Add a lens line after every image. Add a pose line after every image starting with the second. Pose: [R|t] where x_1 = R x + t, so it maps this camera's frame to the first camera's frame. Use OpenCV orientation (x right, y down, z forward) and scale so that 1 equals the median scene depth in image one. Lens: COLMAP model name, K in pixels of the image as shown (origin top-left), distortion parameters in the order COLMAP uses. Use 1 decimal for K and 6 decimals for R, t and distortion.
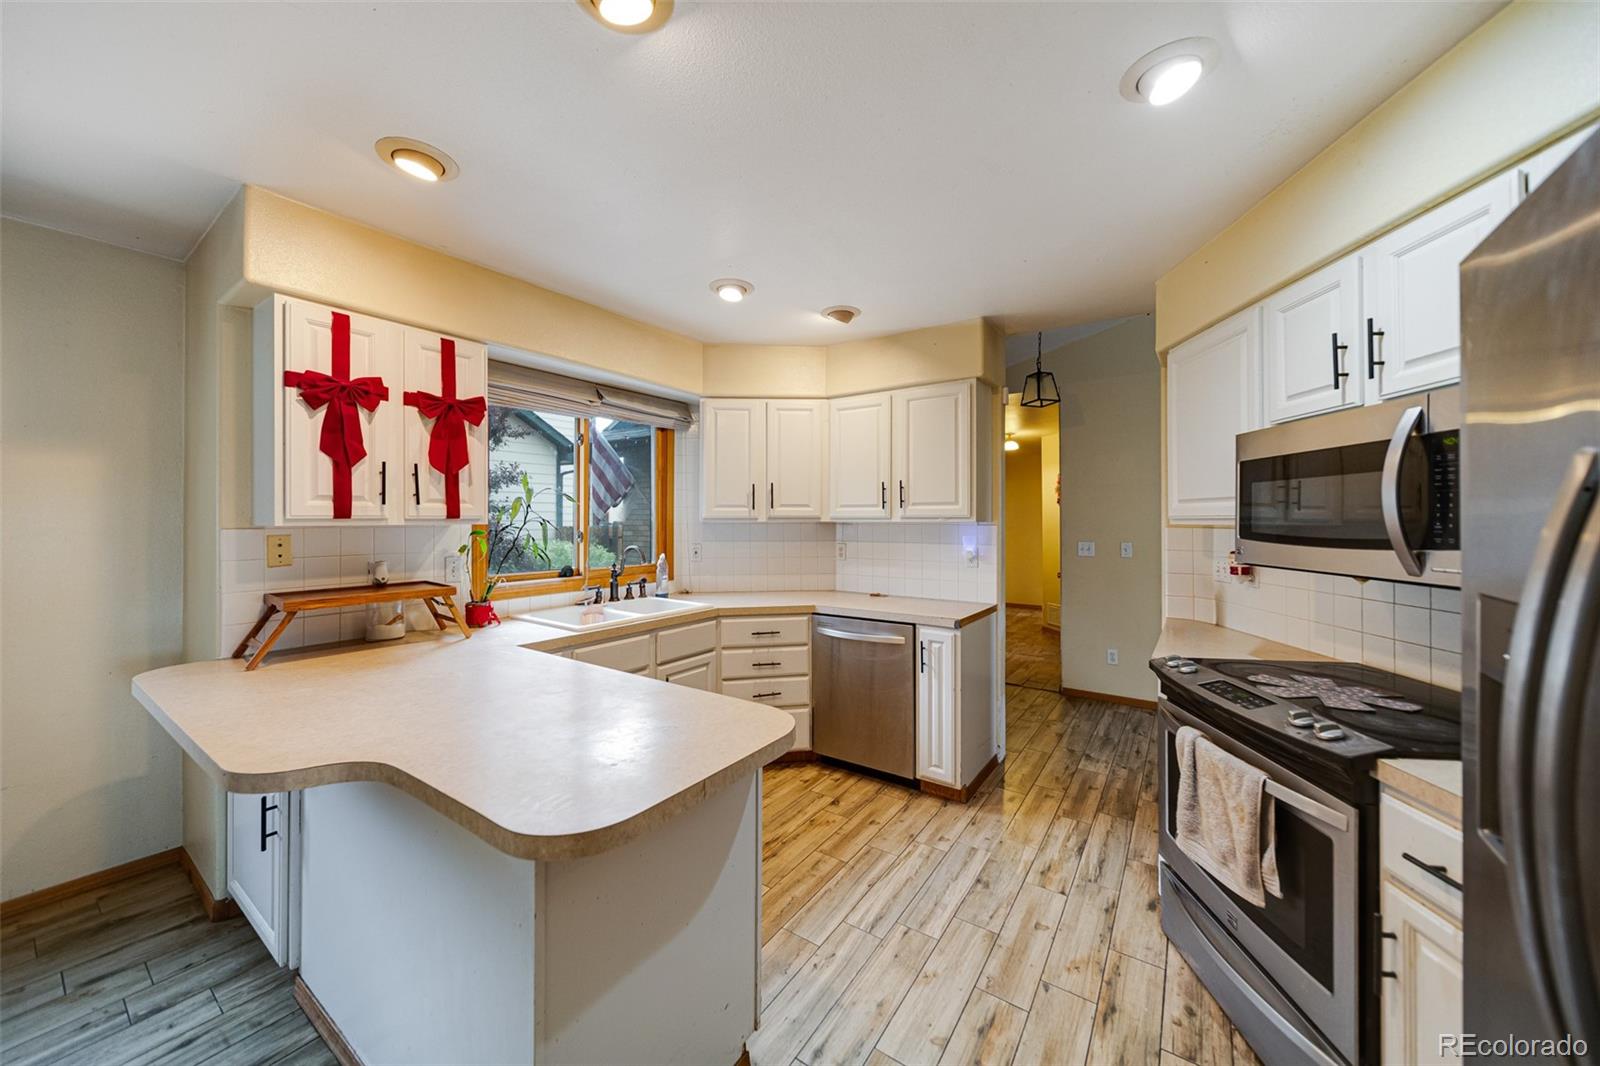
lens RADIAL K [[561.2, 0, 790.3], [0, 561.2, 522.6], [0, 0, 1]] dist [-0.000680, -0.000107]
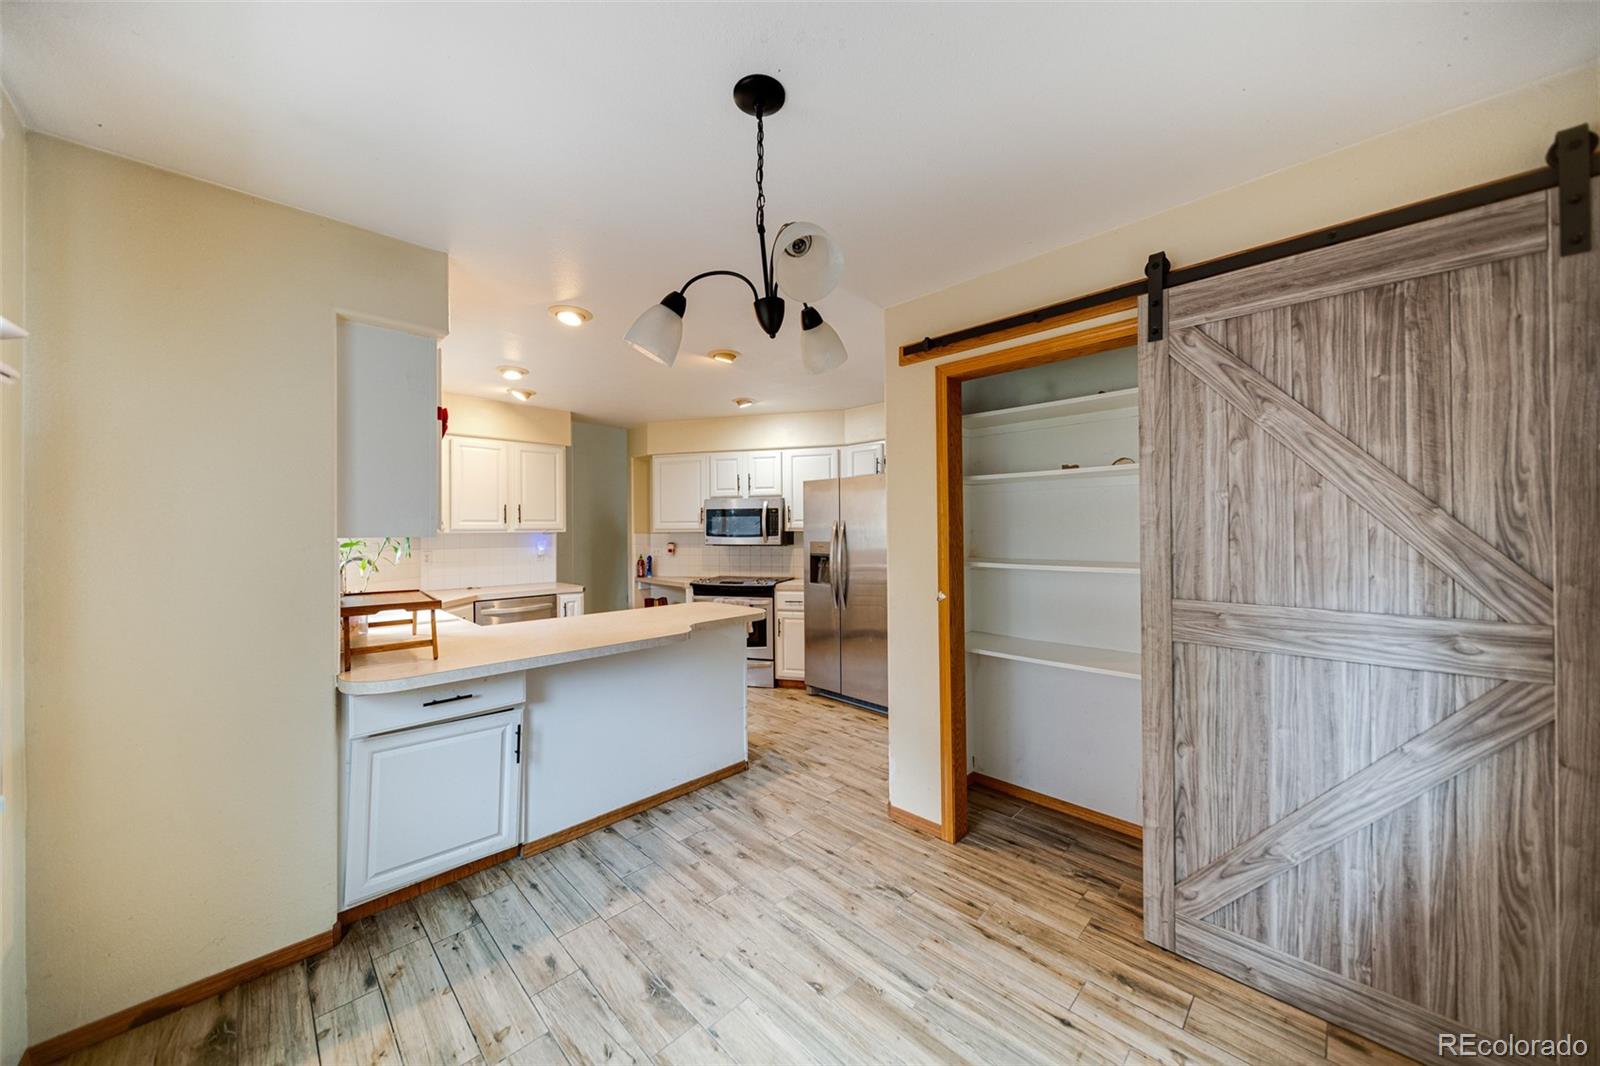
lens RADIAL K [[561.2, 0, 798.9], [0, 561.2, 528.9], [0, 0, 1]] dist [-0.000680, -0.000107]
pose [[0.178399, -0.001438, 0.983957, -1.835810], [0.011903, 0.999929, -0.000697, 0.000119], [-0.983886, 0.011836, 0.178403, 0.029471]]
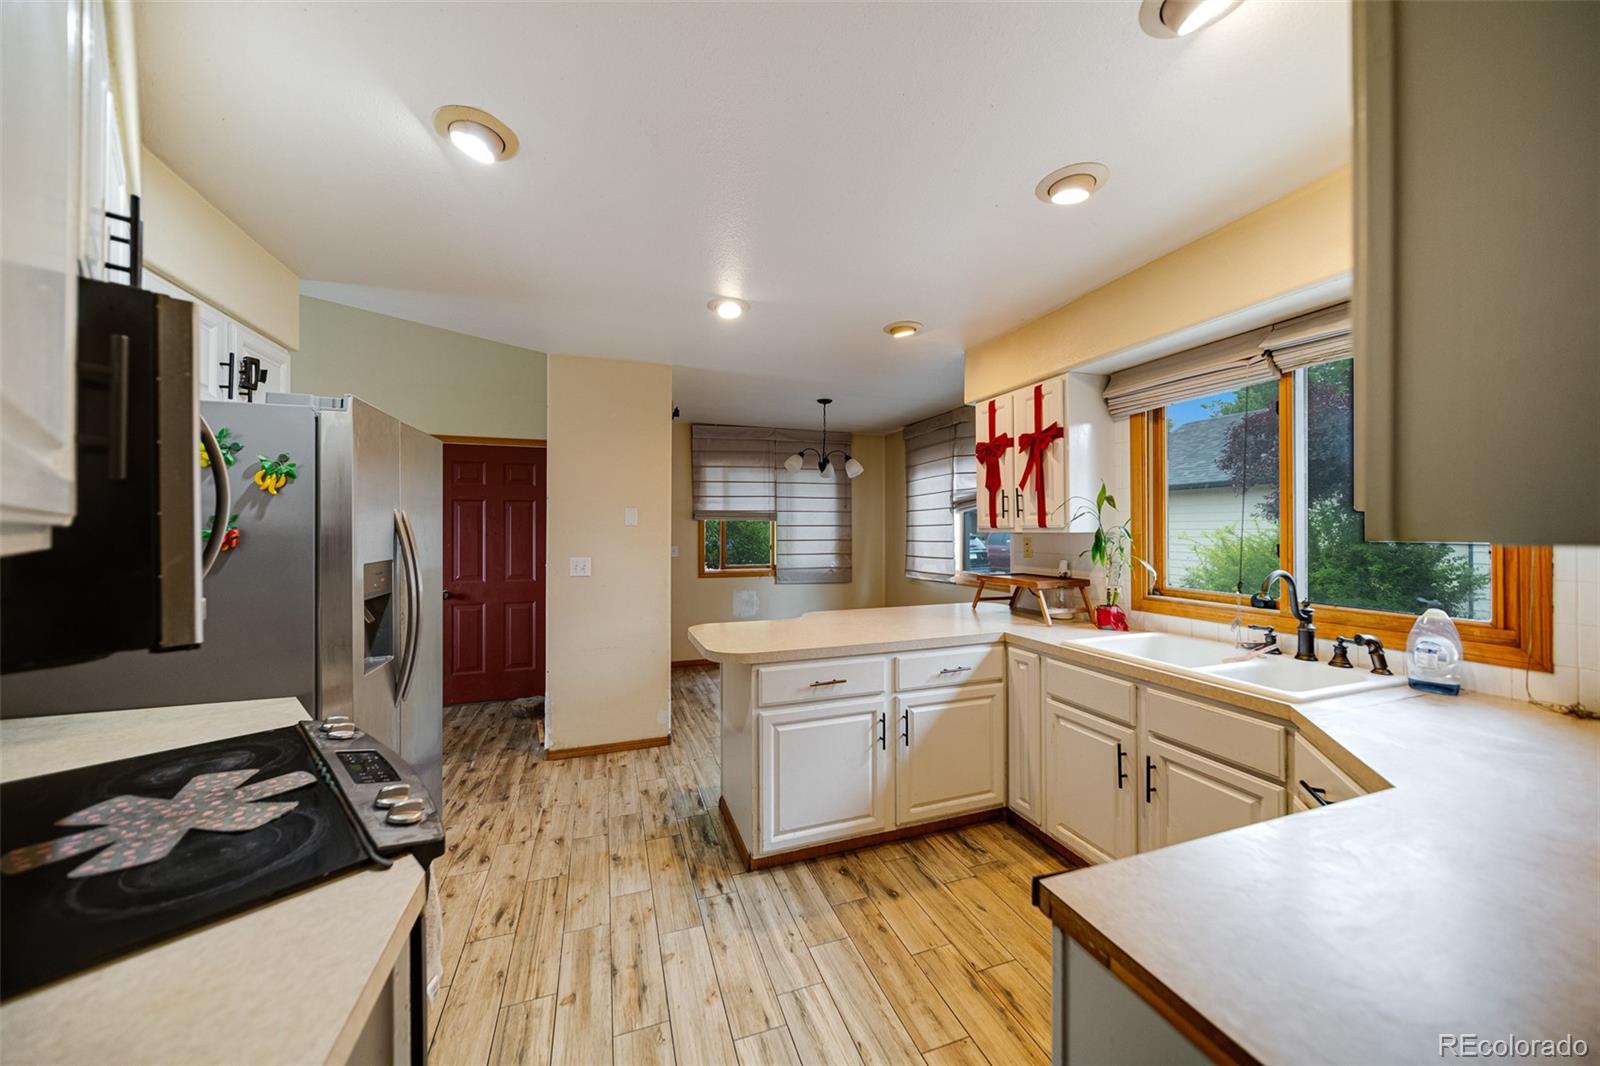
lens RADIAL K [[561.2, 0, 801.3], [0, 561.2, 531.7], [0, 0, 1]] dist [-0.000680, -0.000107]
pose [[-0.573131, 0.002277, -0.819461, 0.838257], [-0.003695, 0.999979, 0.005363, -0.002304], [0.819456, 0.006101, -0.573110, 1.477691]]
